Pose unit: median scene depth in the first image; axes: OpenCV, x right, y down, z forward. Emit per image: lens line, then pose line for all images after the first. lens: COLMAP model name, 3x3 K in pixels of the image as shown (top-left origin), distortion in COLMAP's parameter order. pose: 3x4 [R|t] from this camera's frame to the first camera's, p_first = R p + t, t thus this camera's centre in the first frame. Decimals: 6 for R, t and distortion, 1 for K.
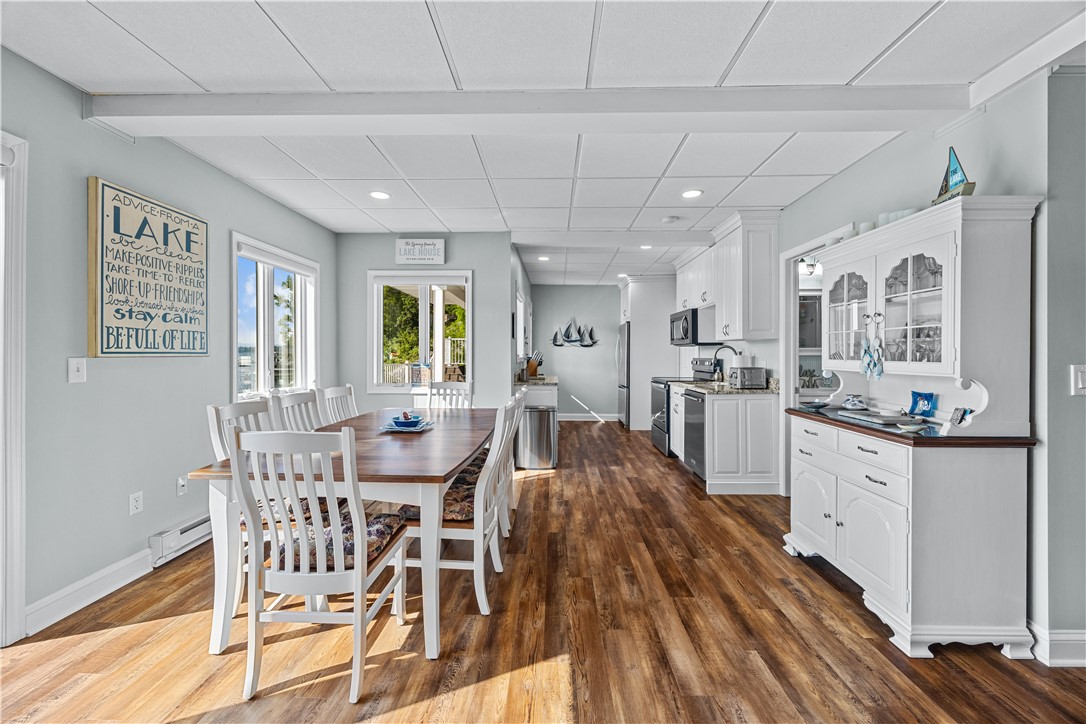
lens RADIAL K [[417.7, 0, 545.4], [0, 417.7, 354.6], [0, 0, 1]] dist [-0.000139, -0.000134]
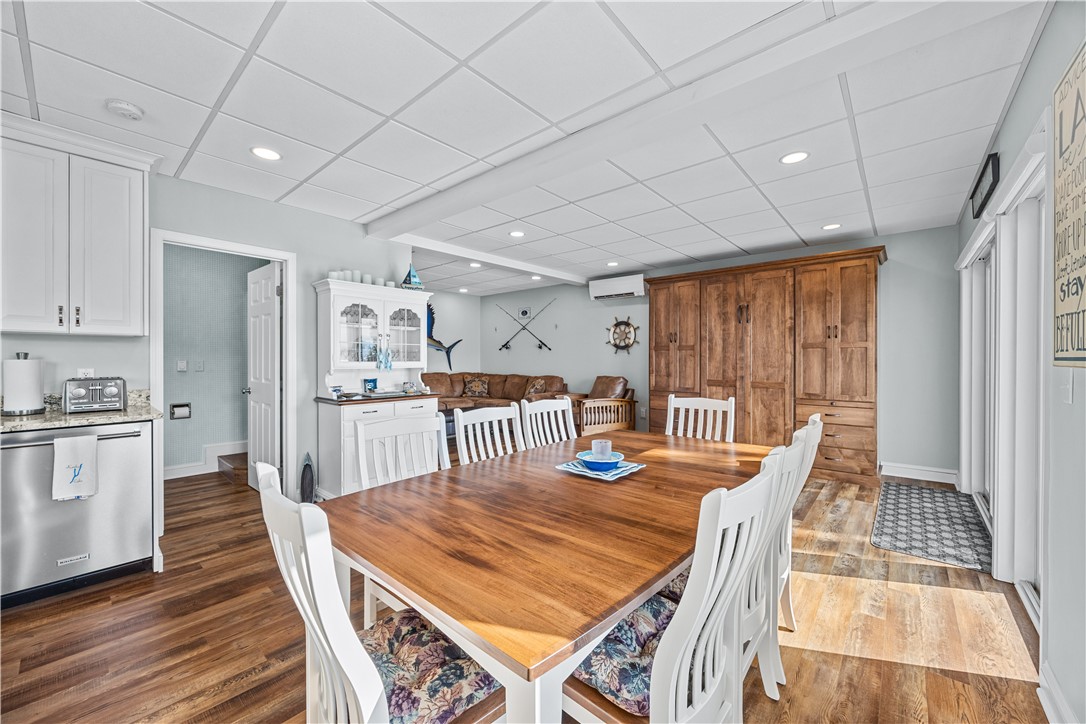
lens RADIAL K [[417.7, 0, 546.0], [0, 417.7, 361.2], [0, 0, 1]] dist [-0.000139, -0.000134]
pose [[-0.769806, -0.008014, 0.638227, -0.760337], [-0.001750, 0.999944, 0.010445, -0.005673], [-0.638275, 0.006924, -0.769777, 1.734200]]
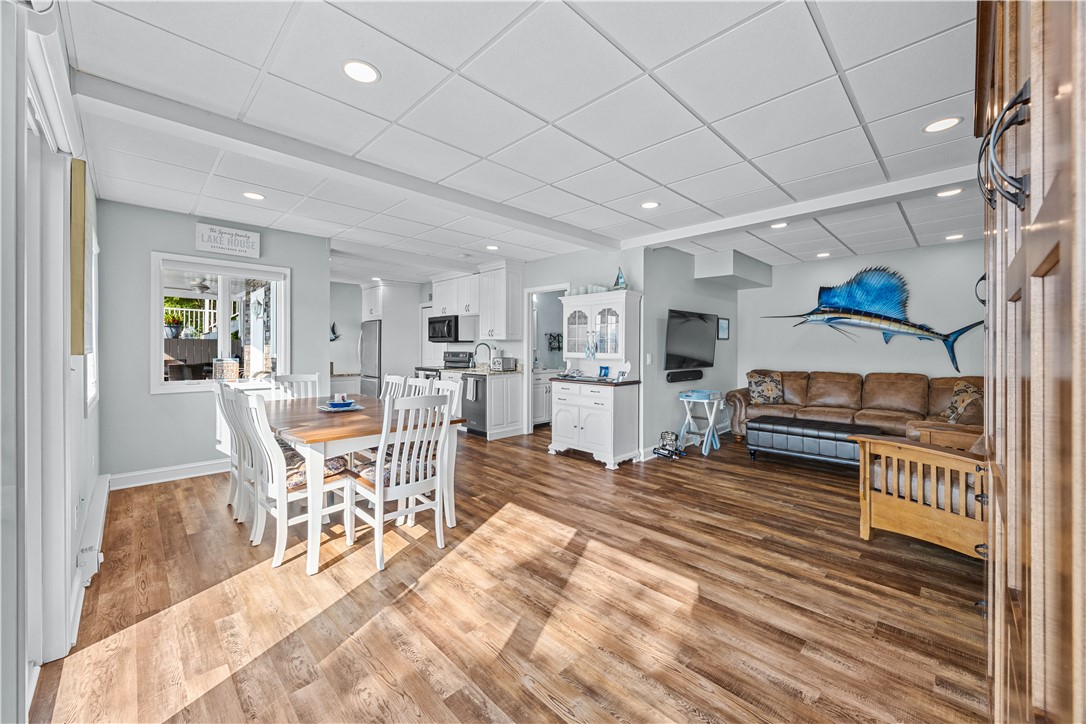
lens RADIAL K [[417.7, 0, 542.3], [0, 417.7, 352.2], [0, 0, 1]] dist [-0.000139, -0.000134]
pose [[0.702053, -0.005664, 0.712103, -0.879571], [-0.002316, 0.999945, 0.010238, -0.009301], [-0.712121, -0.008837, 0.702001, -0.332750]]
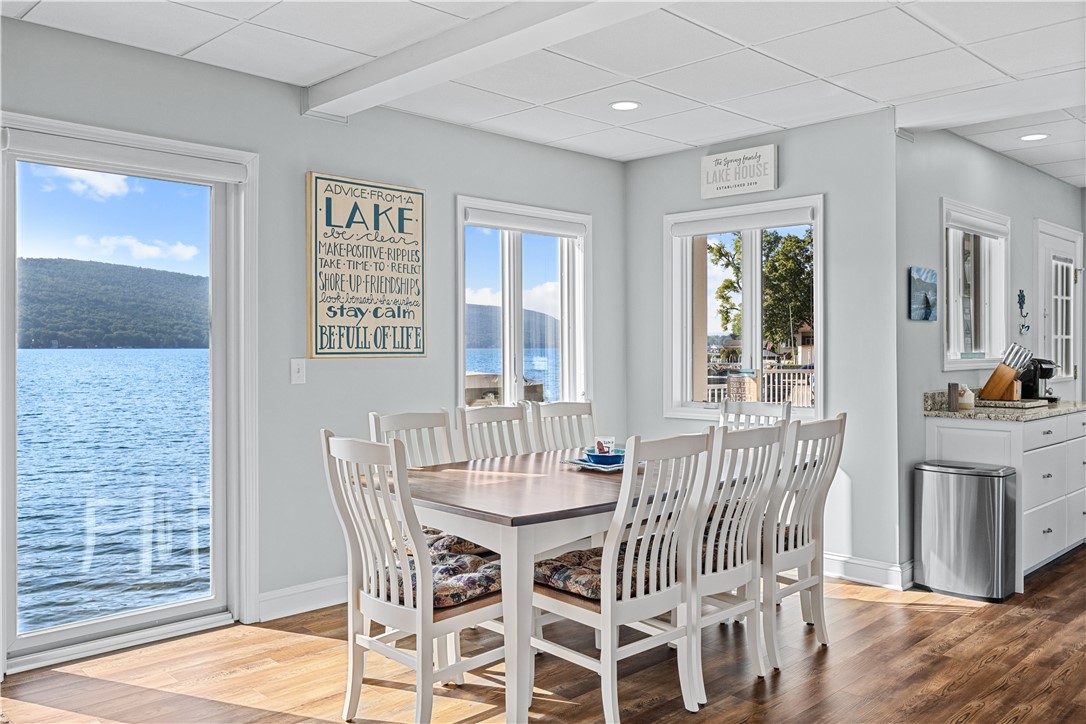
lens RADIAL K [[868.5, 0, 547.0], [0, 868.5, 353.9], [0, 0, 1]] dist [0.006189, -0.006326]
pose [[0.720865, 0.000910, -0.693075, 0.614258], [0.002162, 0.999991, 0.003562, -0.008085], [0.693072, -0.004066, 0.720857, -0.062898]]
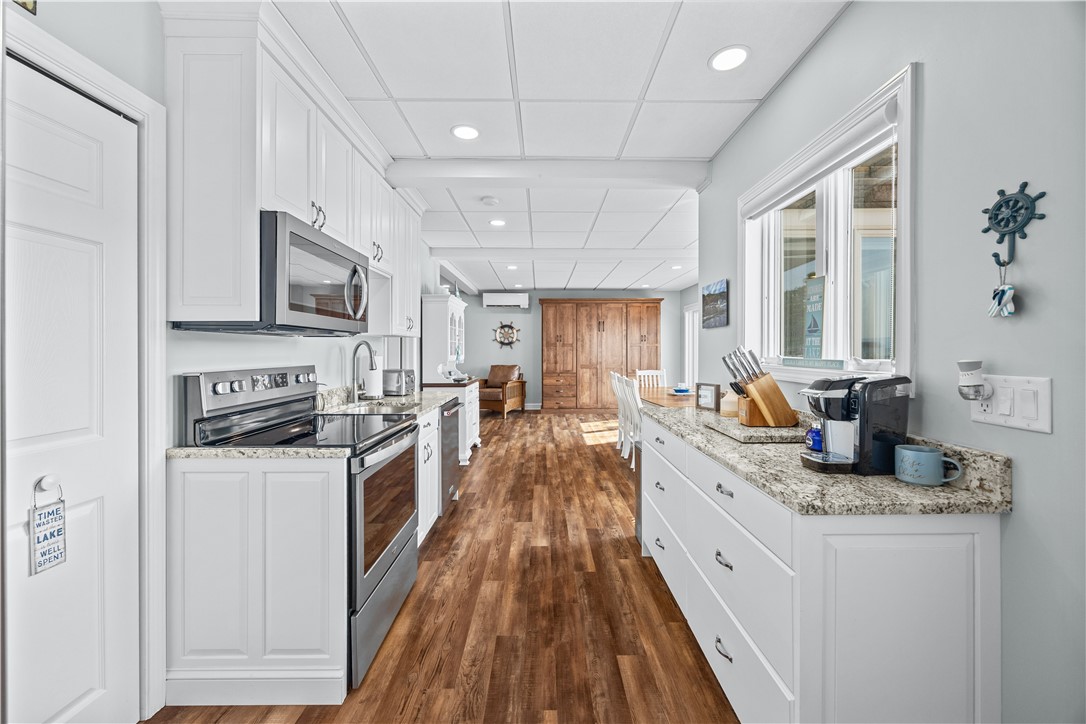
lens RADIAL K [[417.7, 0, 548.2], [0, 417.7, 356.8], [0, 0, 1]] dist [-0.000139, -0.000134]
pose [[-0.999268, -0.000689, -0.038258, 0.339439], [-0.001325, 0.999861, 0.016598, -0.013792], [0.038241, 0.016636, -0.999130, 3.044391]]
